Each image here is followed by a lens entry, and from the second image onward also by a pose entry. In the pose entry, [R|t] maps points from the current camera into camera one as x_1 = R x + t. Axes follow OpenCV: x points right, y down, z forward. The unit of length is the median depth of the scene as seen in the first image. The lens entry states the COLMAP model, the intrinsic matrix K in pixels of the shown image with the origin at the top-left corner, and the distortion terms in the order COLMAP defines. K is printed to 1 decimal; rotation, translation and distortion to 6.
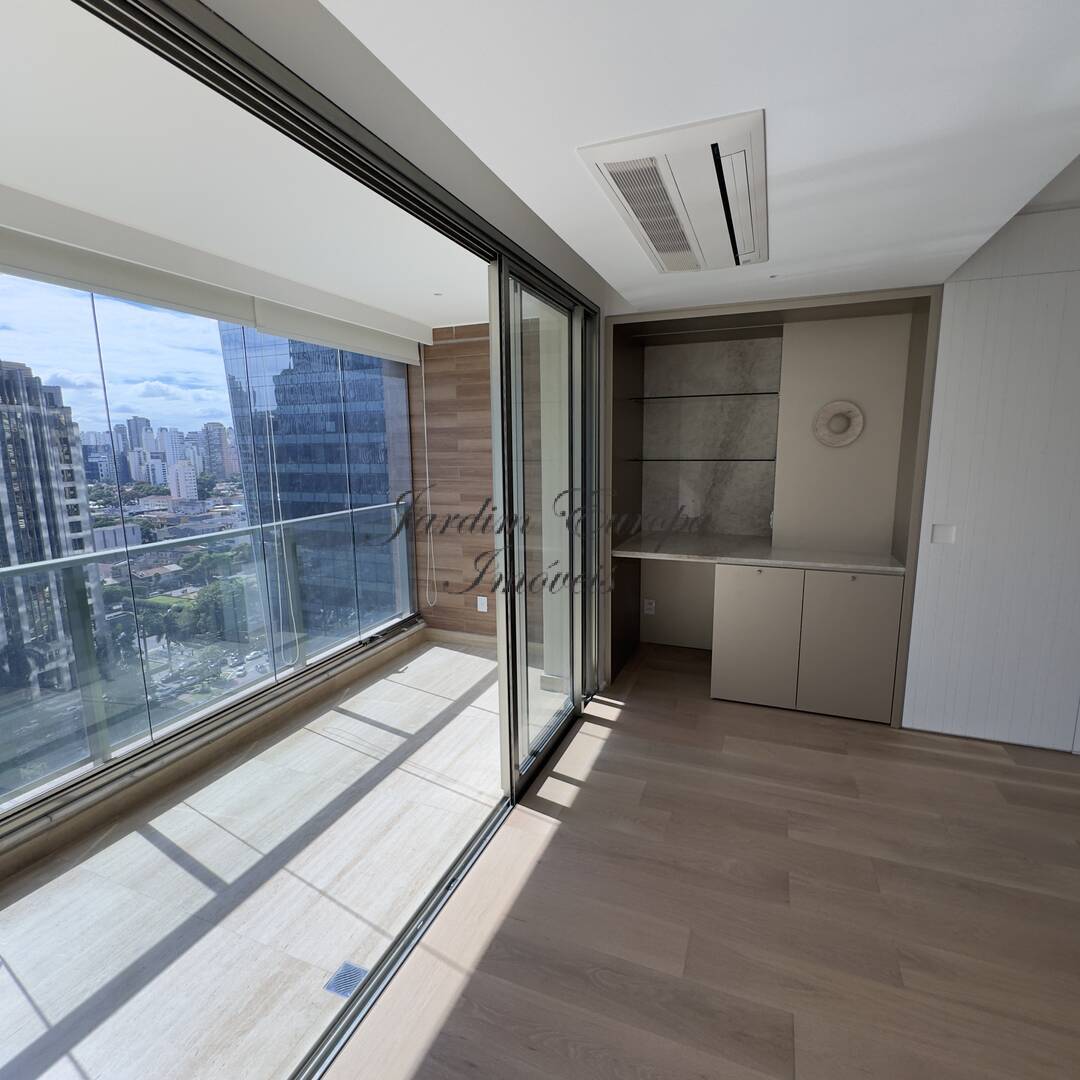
lens RADIAL K [[578.7, 0, 540.0], [0, 578.7, 540.0], [0, 0, 1]] dist [-0.000908, -0.000532]
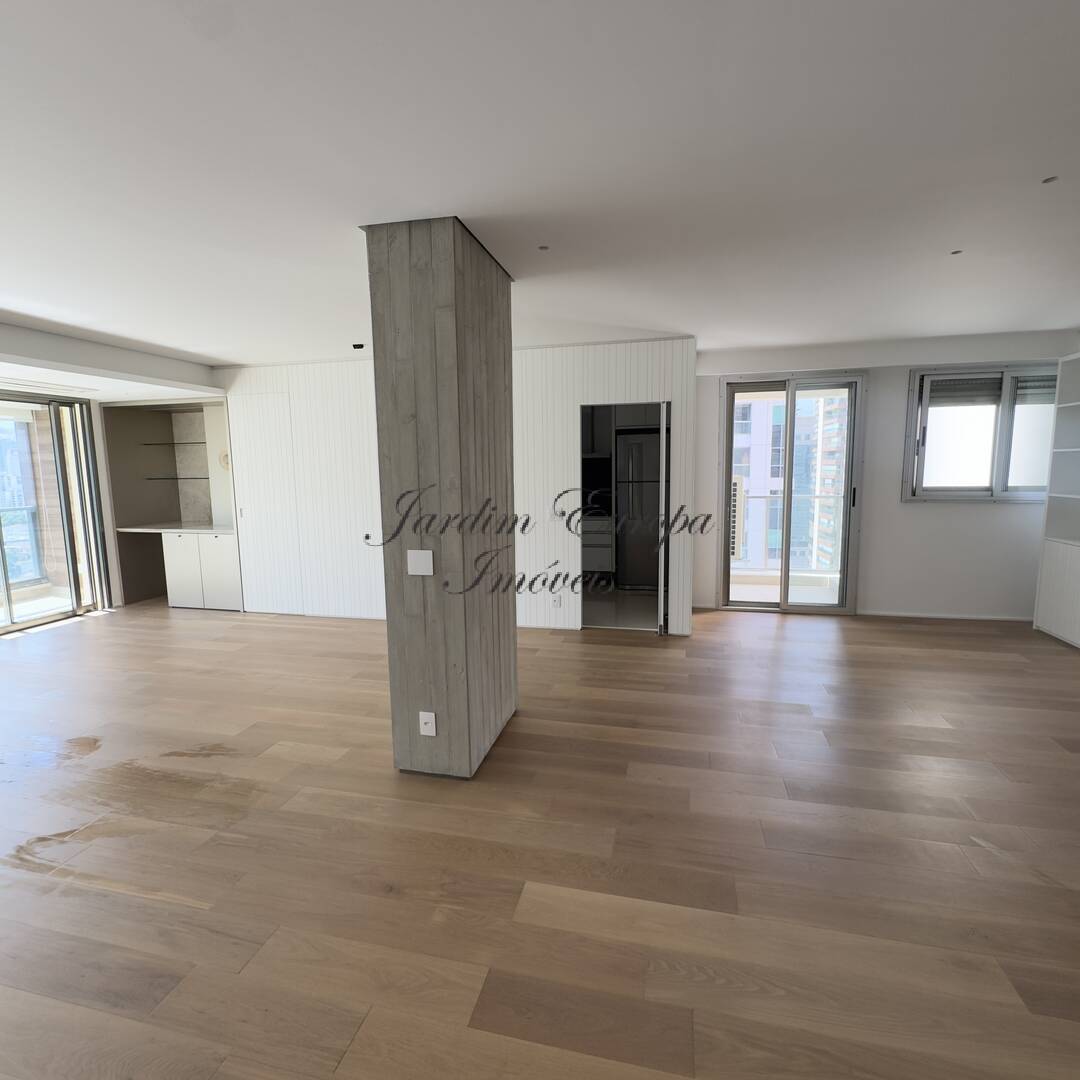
lens RADIAL K [[578.7, 0, 540.0], [0, 578.7, 540.0], [0, 0, 1]] dist [-0.000908, -0.000532]
pose [[0.989648, -0.018998, 0.142256, 1.011009], [0.024543, 0.999002, -0.037330, 0.131949], [-0.141405, 0.040435, 0.989126, -0.834342]]
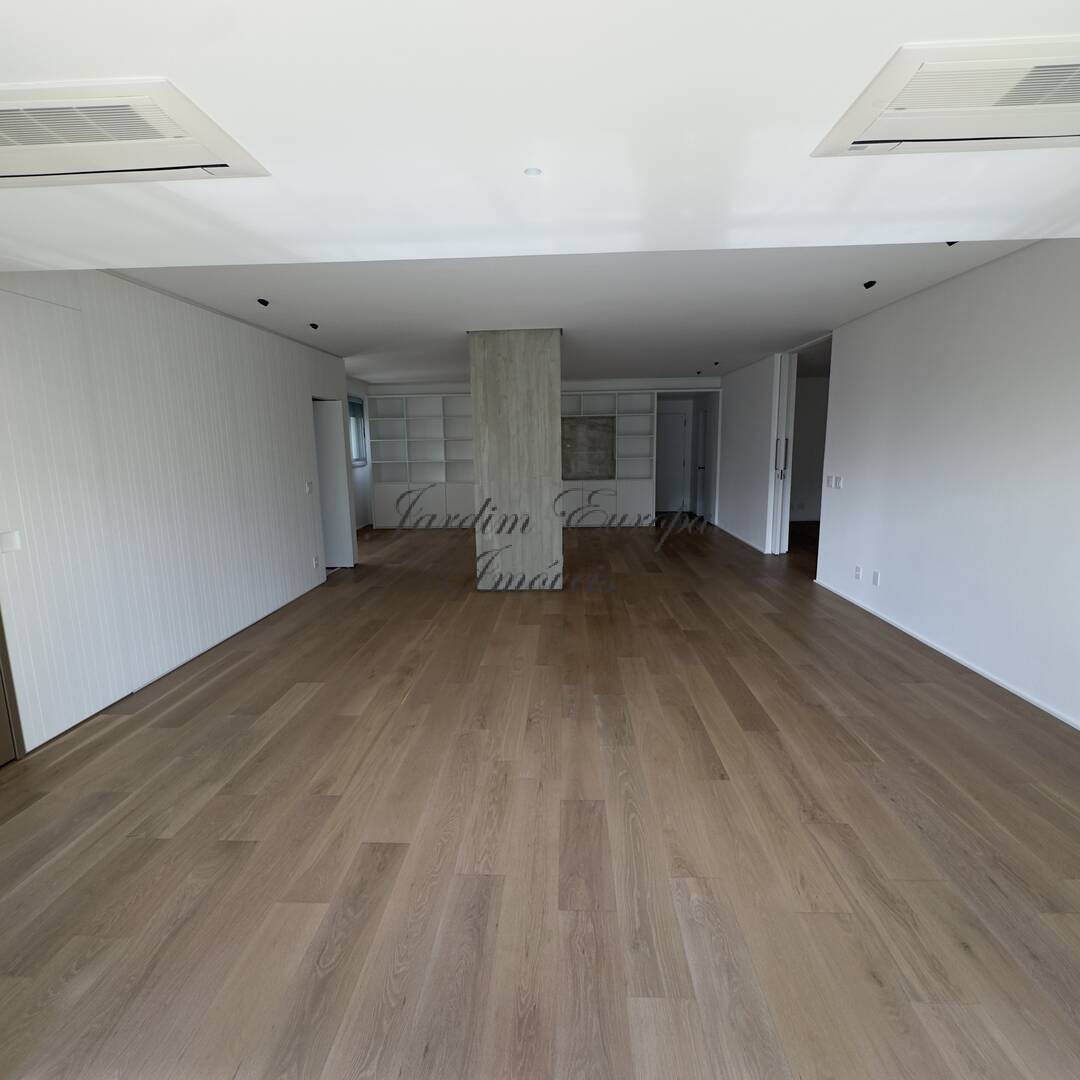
lens RADIAL K [[578.7, 0, 540.0], [0, 578.7, 540.0], [0, 0, 1]] dist [-0.000908, -0.000532]
pose [[-0.338011, -0.138369, 0.930915, -0.629736], [0.171882, 0.963421, 0.205611, -0.076060], [-0.925314, 0.229506, -0.301864, 0.578846]]
